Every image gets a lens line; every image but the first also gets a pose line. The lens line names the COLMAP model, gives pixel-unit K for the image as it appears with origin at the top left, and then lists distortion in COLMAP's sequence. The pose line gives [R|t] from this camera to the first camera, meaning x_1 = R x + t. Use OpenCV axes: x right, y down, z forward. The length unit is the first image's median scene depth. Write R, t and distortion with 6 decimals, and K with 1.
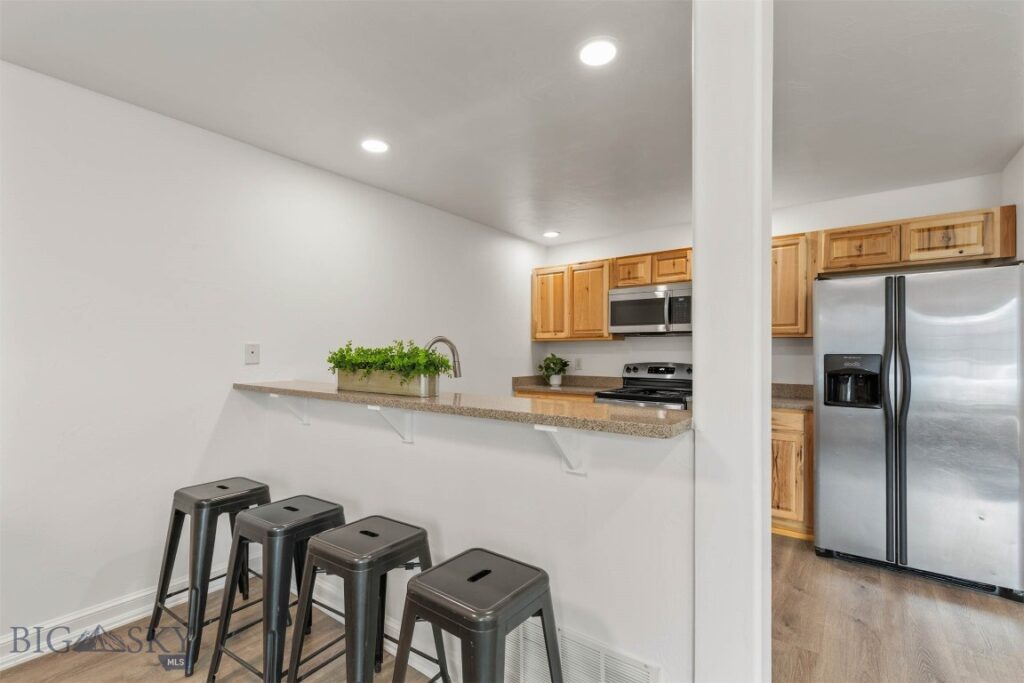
lens RADIAL K [[466.8, 0, 510.2], [0, 466.8, 345.8], [0, 0, 1]] dist [0.002831, -0.001281]
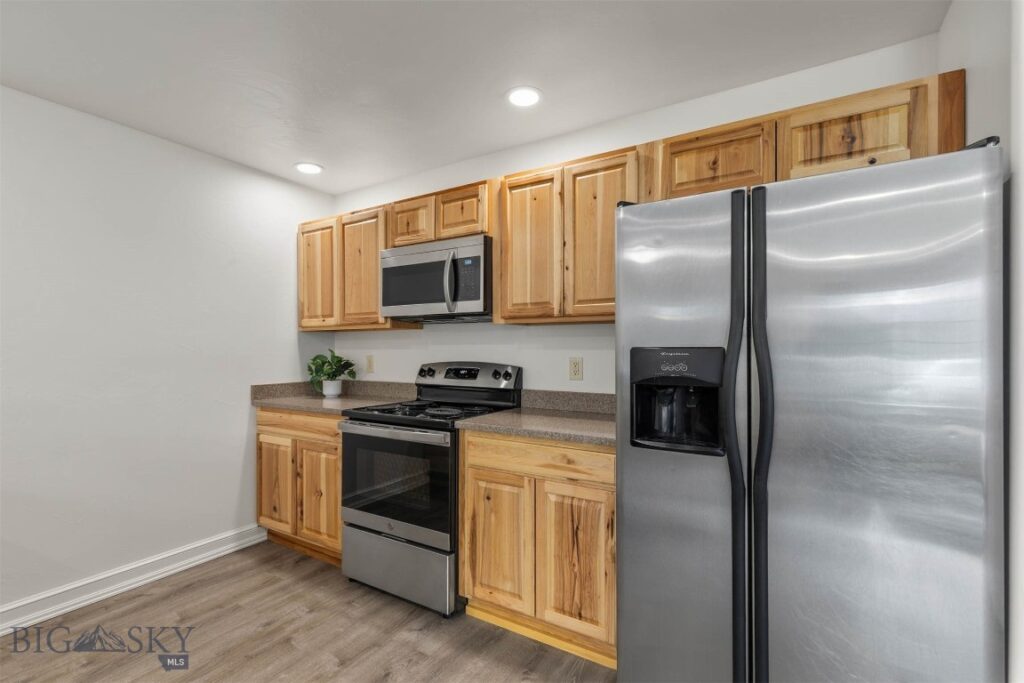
lens RADIAL K [[466.8, 0, 513.0], [0, 466.8, 344.2], [0, 0, 1]] dist [0.002831, -0.001281]
pose [[0.994756, -0.002855, 0.102234, 0.413974], [0.002353, 0.999985, 0.005027, 0.009524], [-0.102247, -0.004760, 0.994748, 0.420945]]
